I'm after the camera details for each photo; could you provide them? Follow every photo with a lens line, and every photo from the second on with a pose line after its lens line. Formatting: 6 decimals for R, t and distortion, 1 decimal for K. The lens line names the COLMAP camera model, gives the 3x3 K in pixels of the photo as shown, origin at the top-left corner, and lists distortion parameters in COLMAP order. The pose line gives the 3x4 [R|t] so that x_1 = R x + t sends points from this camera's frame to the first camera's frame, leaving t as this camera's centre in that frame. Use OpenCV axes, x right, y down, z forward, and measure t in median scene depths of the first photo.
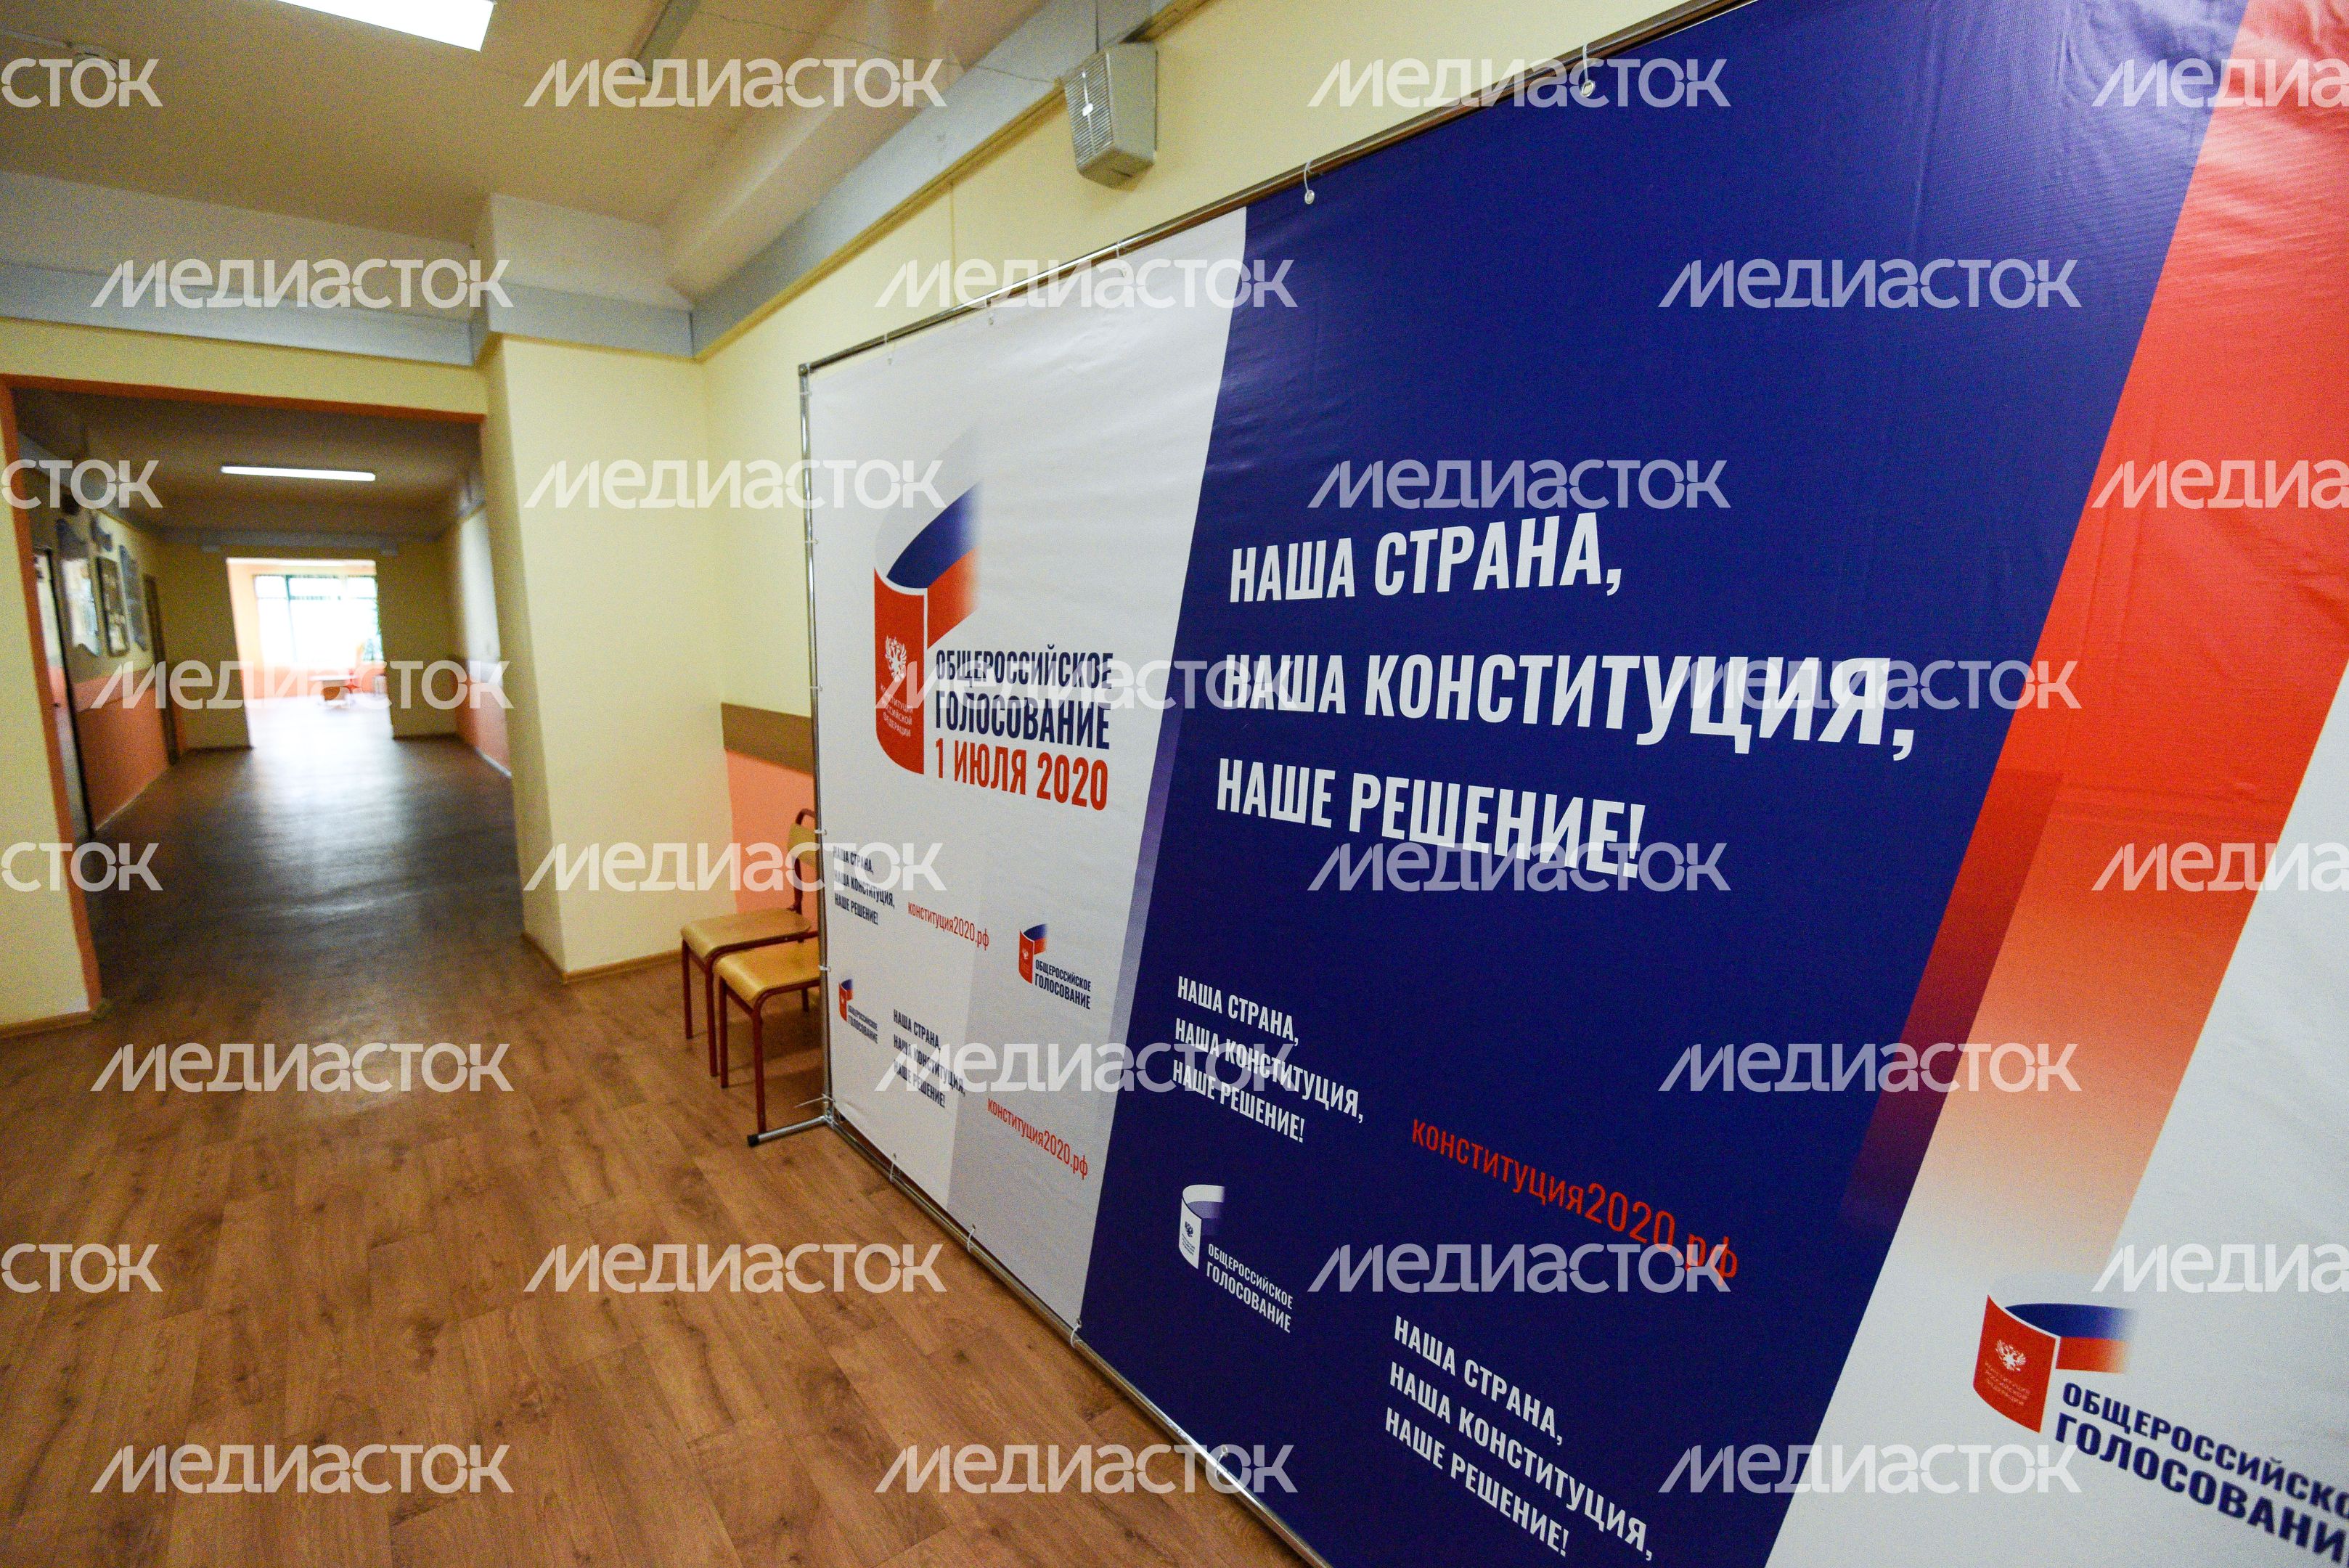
lens RADIAL K [[1120.7, 0, 1206.8], [0, 1120.7, 780.0], [0, 0, 1]] dist [0.016206, -0.028569]
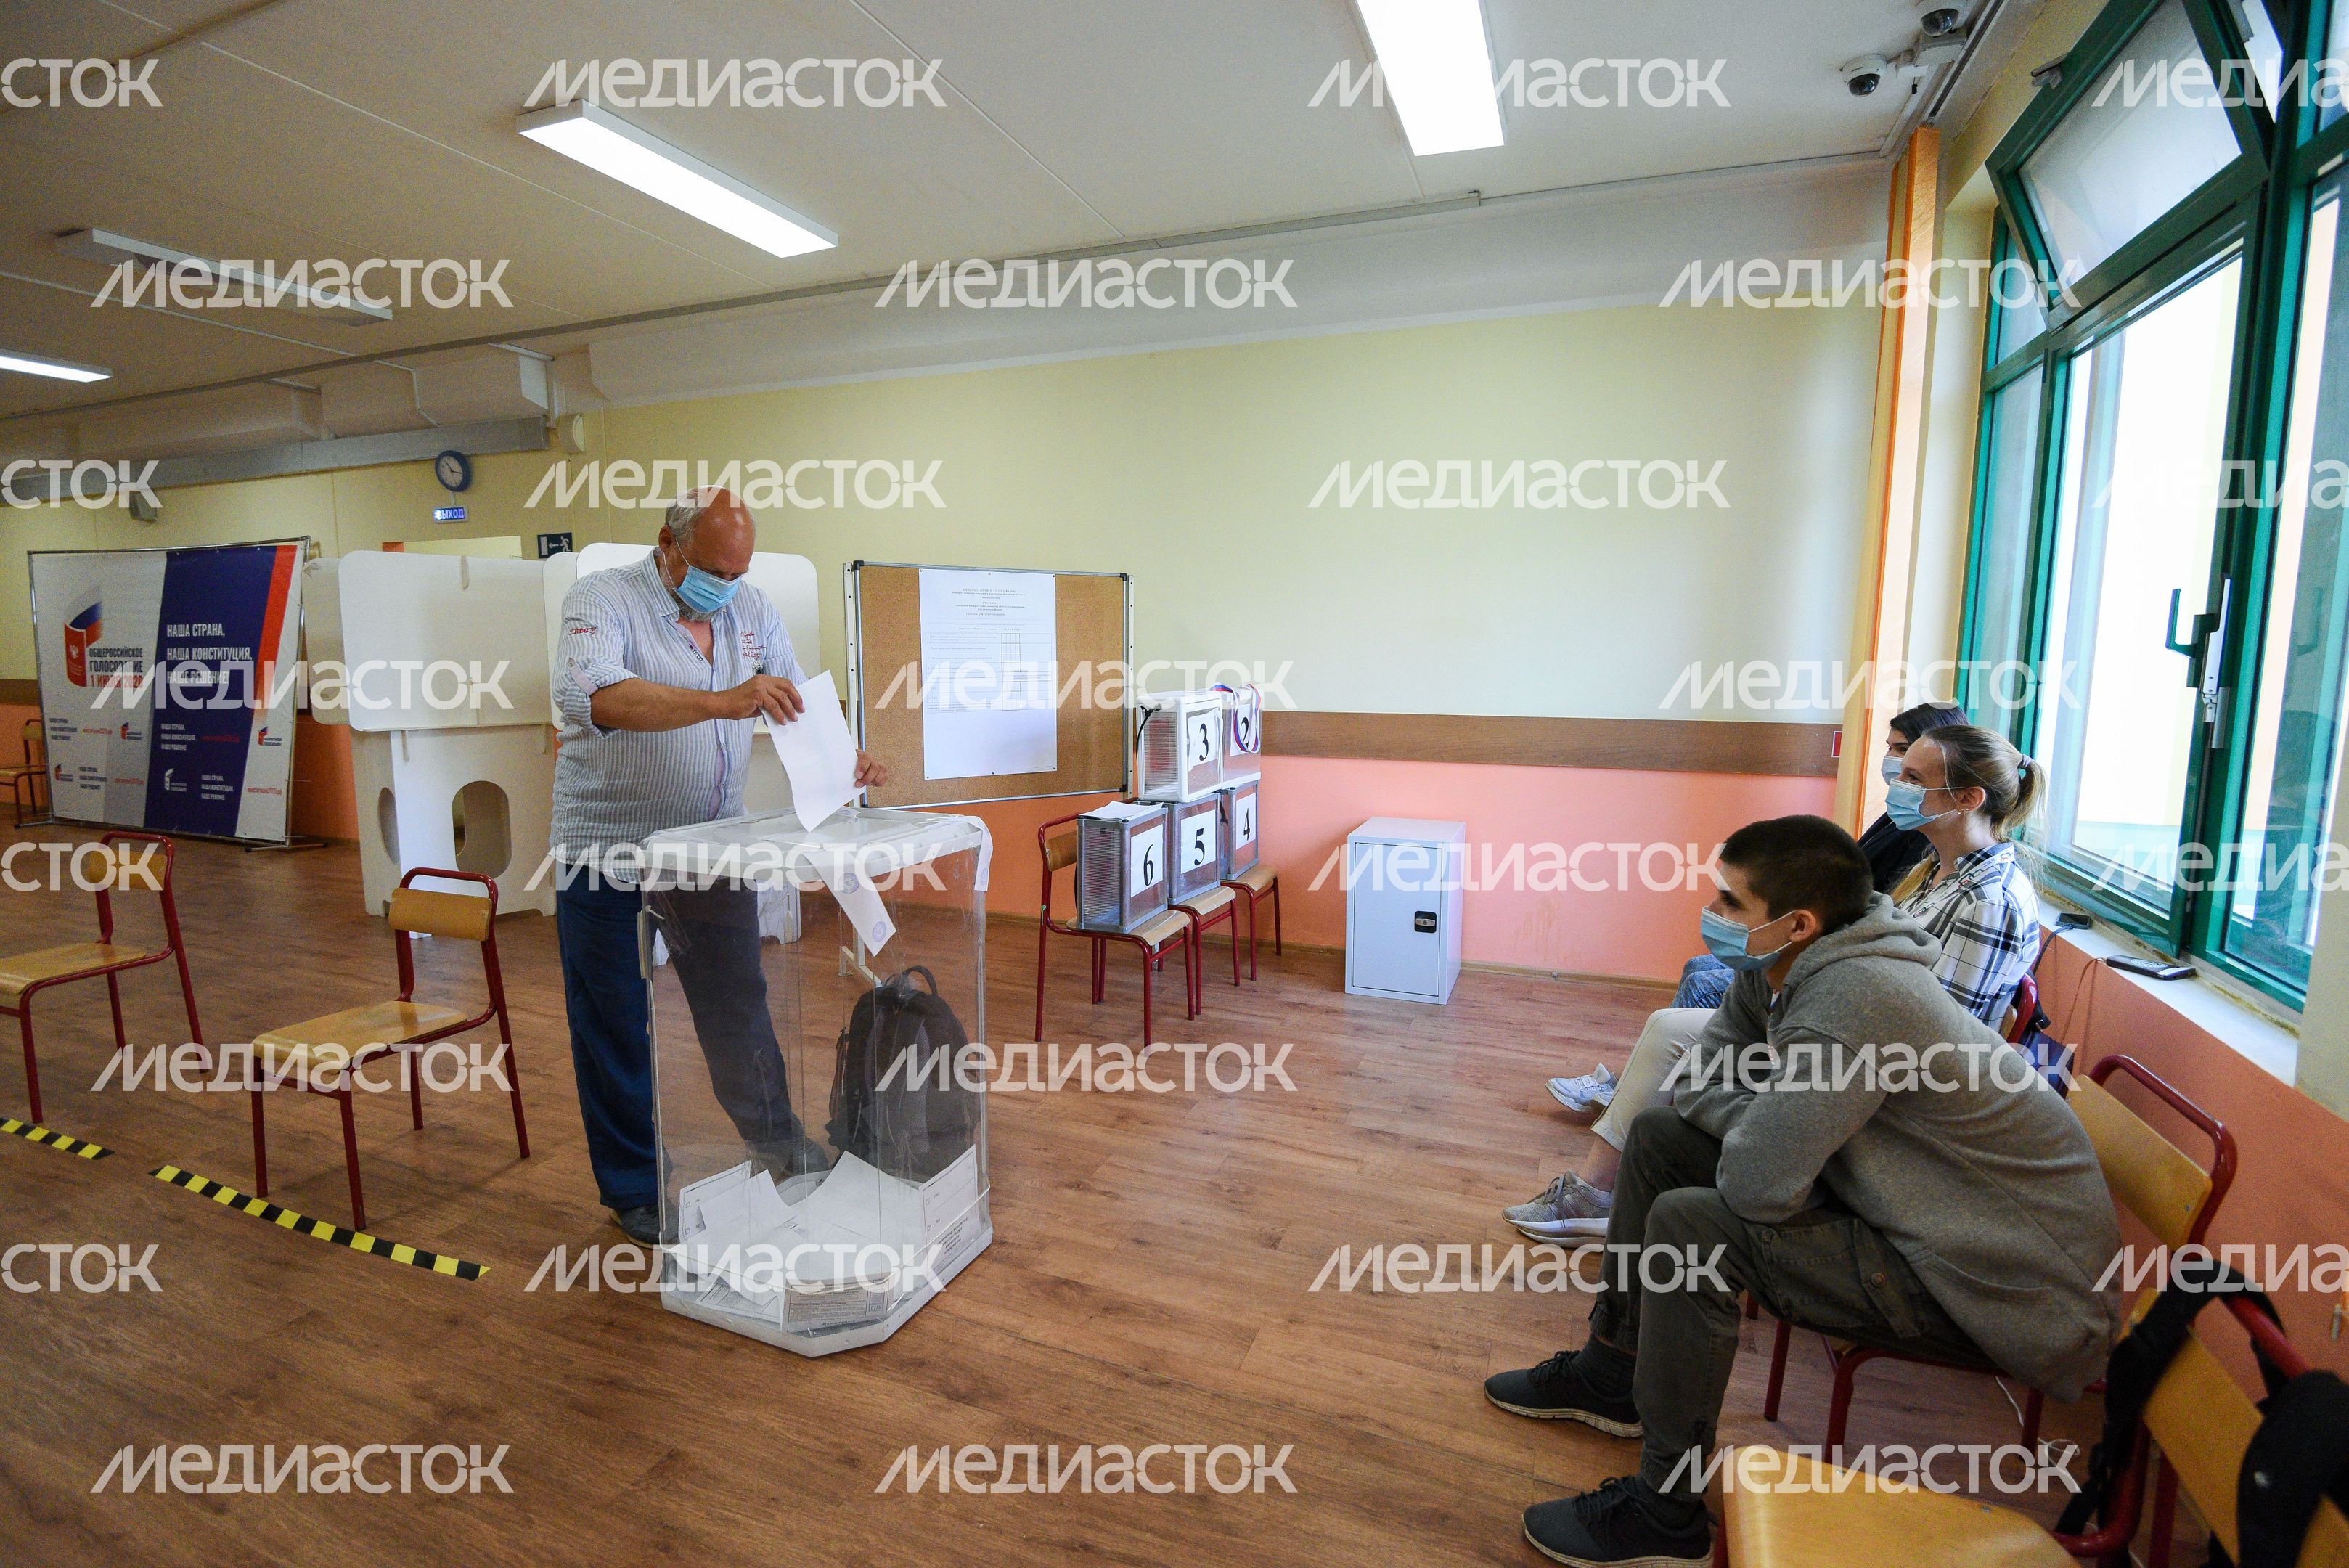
lens RADIAL K [[1072.2, 0, 1155.4], [0, 1072.2, 770.7], [0, 0, 1]] dist [0.000436, -0.008533]
pose [[0.877151, -0.043870, 0.478206, 1.132466], [0.052623, 0.998602, -0.004913, 0.481967], [-0.477322, 0.029474, 0.878234, -3.668146]]
